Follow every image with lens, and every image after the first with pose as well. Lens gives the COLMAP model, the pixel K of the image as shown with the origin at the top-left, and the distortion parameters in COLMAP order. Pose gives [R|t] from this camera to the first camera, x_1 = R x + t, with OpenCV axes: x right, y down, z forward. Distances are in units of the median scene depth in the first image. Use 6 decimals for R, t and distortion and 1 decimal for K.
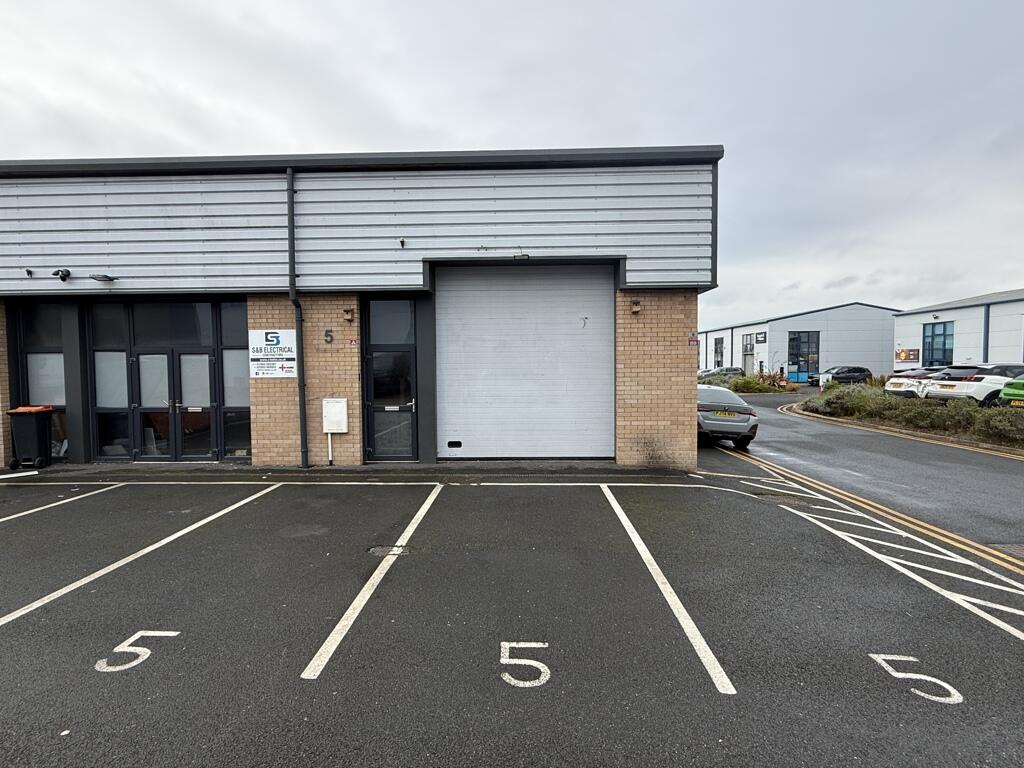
lens RADIAL K [[510.5, 0, 510.3], [0, 510.5, 384.2], [0, 0, 1]] dist [-0.000822, 0.001030]
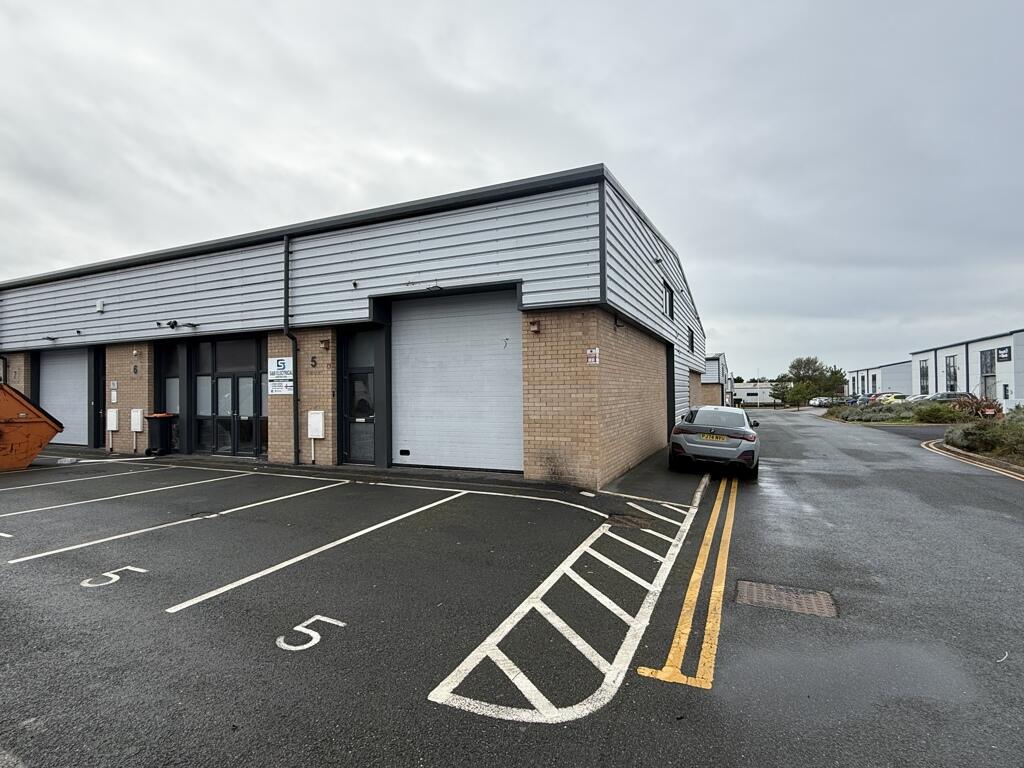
lens RADIAL K [[510.5, 0, 513.8], [0, 510.5, 385.2], [0, 0, 1]] dist [-0.000822, 0.001030]
pose [[0.923138, -0.005774, -0.384425, 0.590233], [-0.013858, 0.998738, -0.048280, 0.018882], [0.384219, 0.049896, 0.921893, 0.023634]]
